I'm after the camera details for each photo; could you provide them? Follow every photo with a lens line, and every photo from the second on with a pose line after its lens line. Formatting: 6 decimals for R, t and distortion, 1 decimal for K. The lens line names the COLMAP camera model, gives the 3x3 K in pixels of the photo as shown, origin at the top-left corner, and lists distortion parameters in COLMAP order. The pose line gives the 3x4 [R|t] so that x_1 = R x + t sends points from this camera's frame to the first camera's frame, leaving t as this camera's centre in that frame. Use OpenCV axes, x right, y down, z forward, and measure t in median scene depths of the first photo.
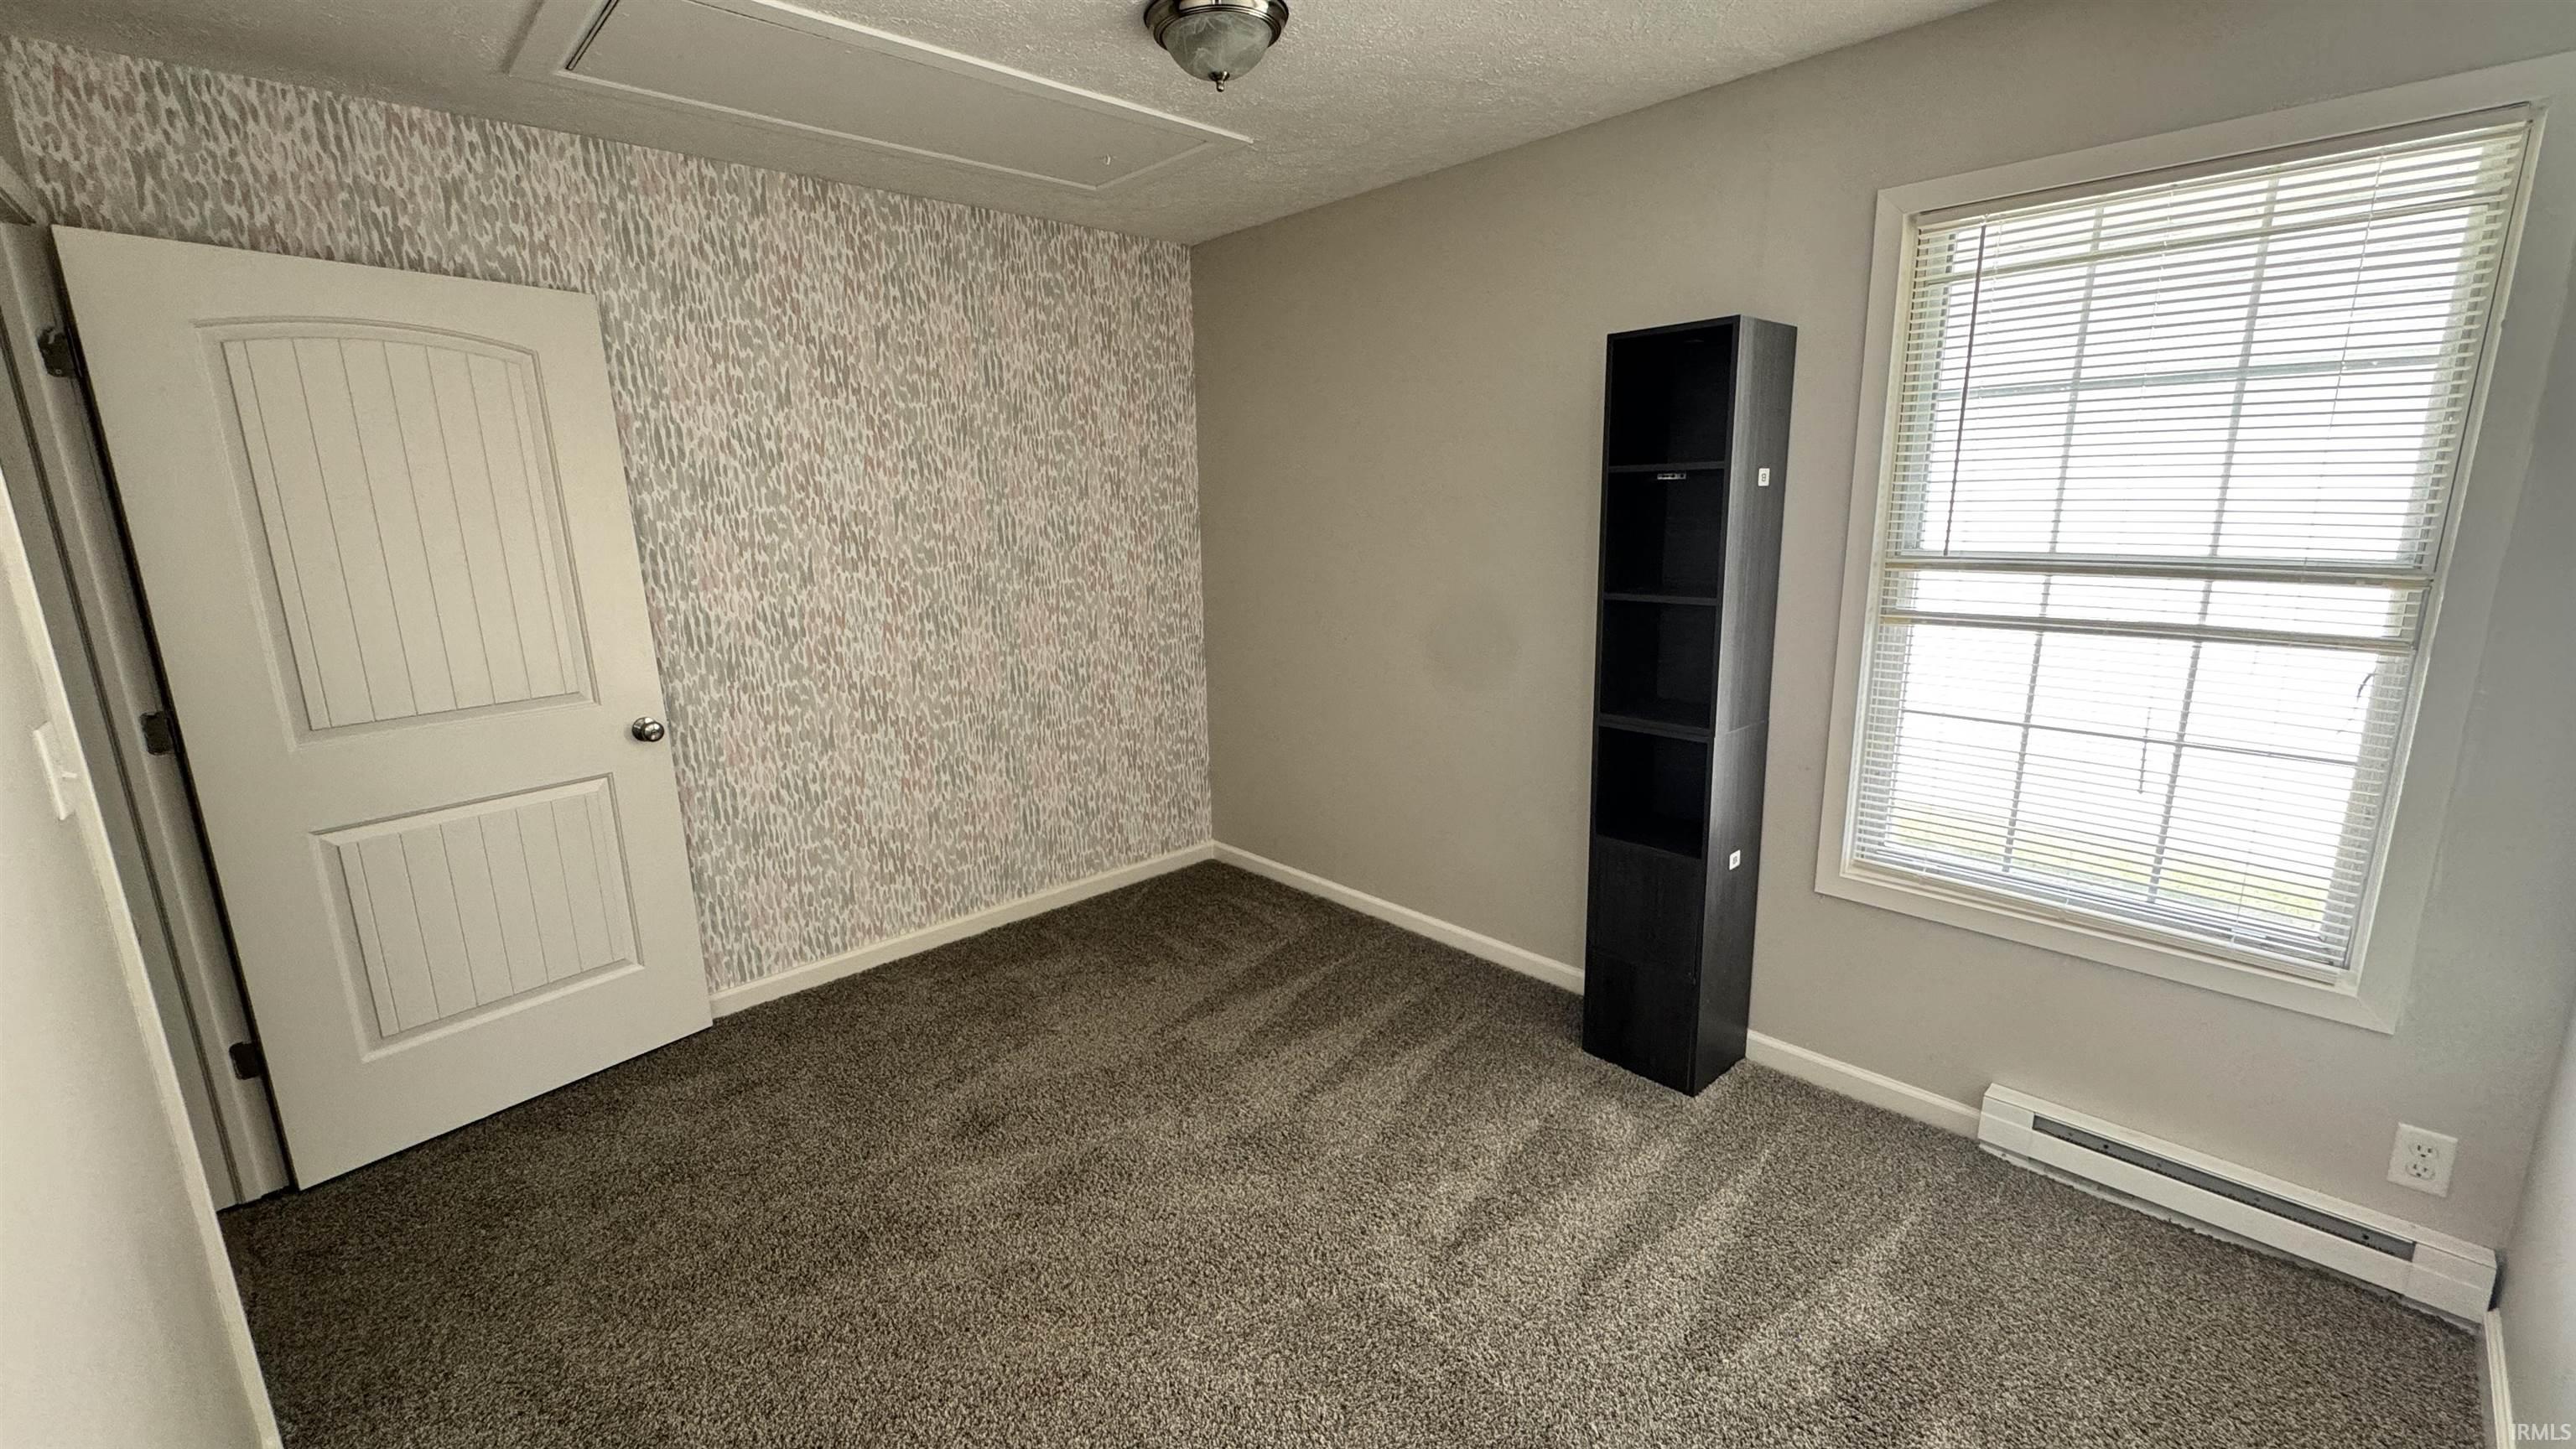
lens RADIAL K [[1026.1, 0, 1282.6], [0, 1026.1, 726.5], [0, 0, 1]] dist [-0.003218, 0.000206]
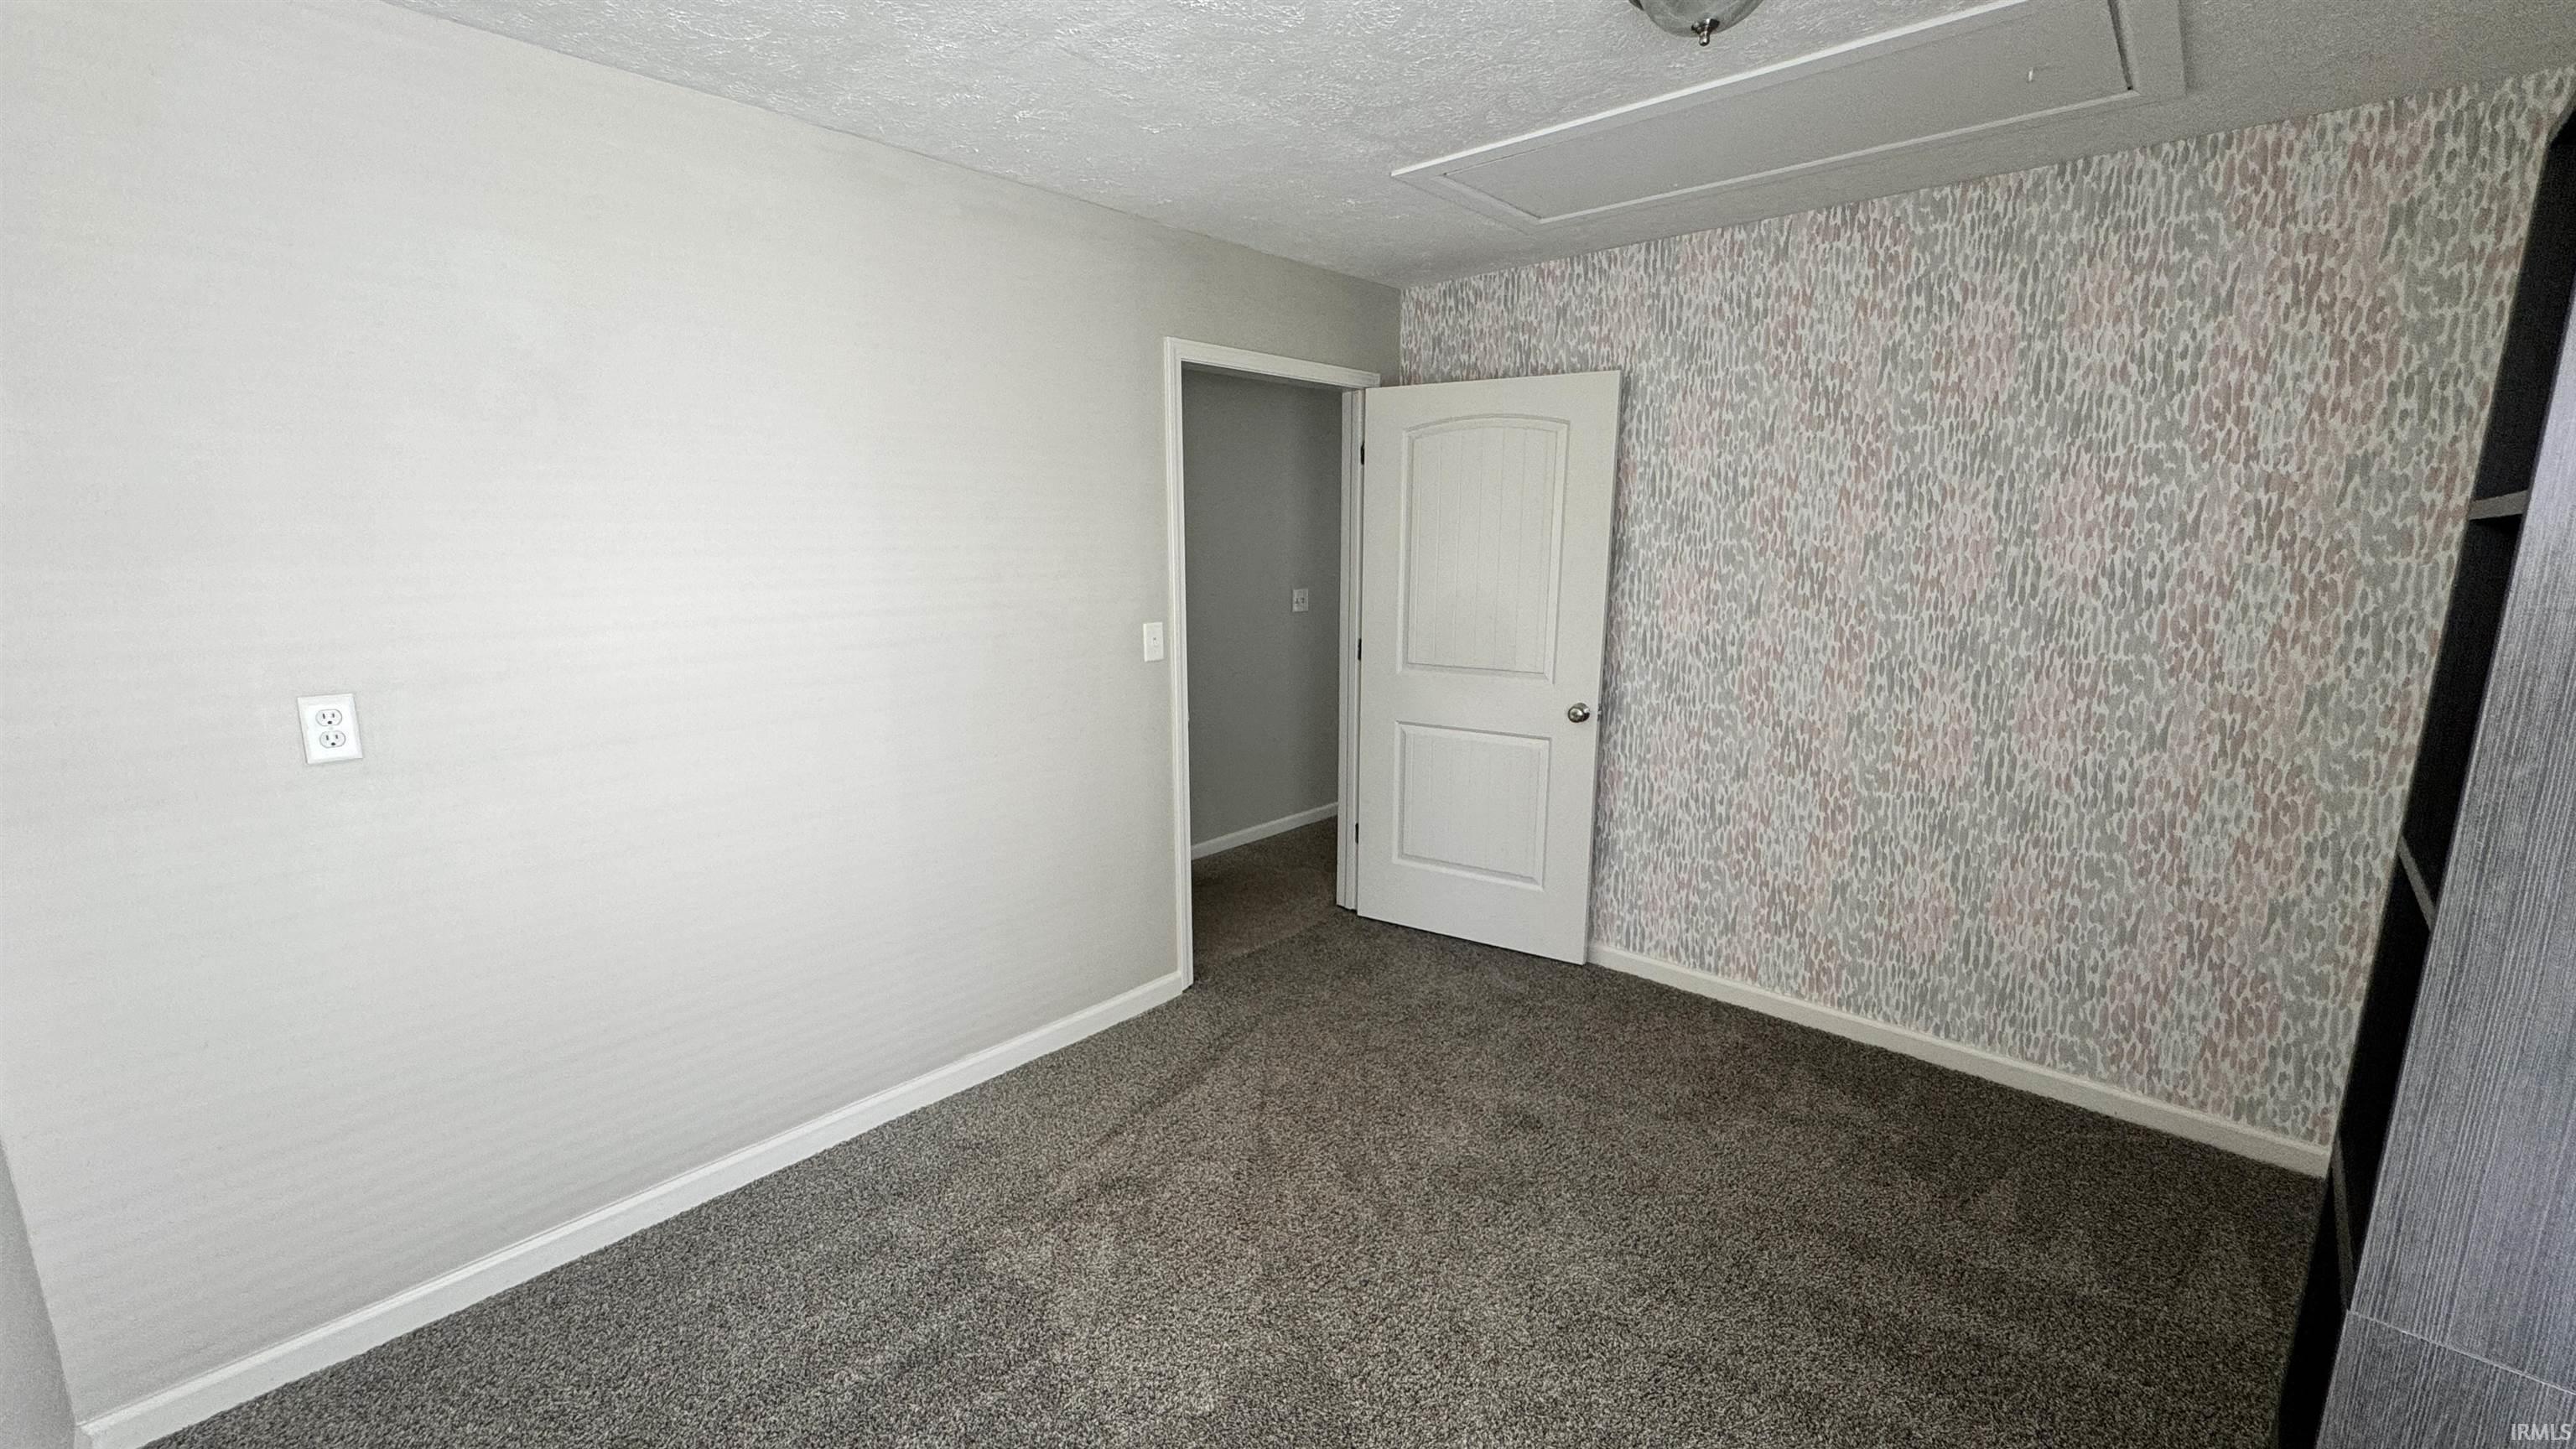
lens RADIAL K [[1026.1, 0, 1292.8], [0, 1026.1, 725.5], [0, 0, 1]] dist [-0.003218, 0.000206]
pose [[0.085705, 0.205676, -0.974860, 0.519965], [-0.220697, 0.958072, 0.182732, -0.120399], [0.971570, 0.199488, 0.127503, 0.449068]]
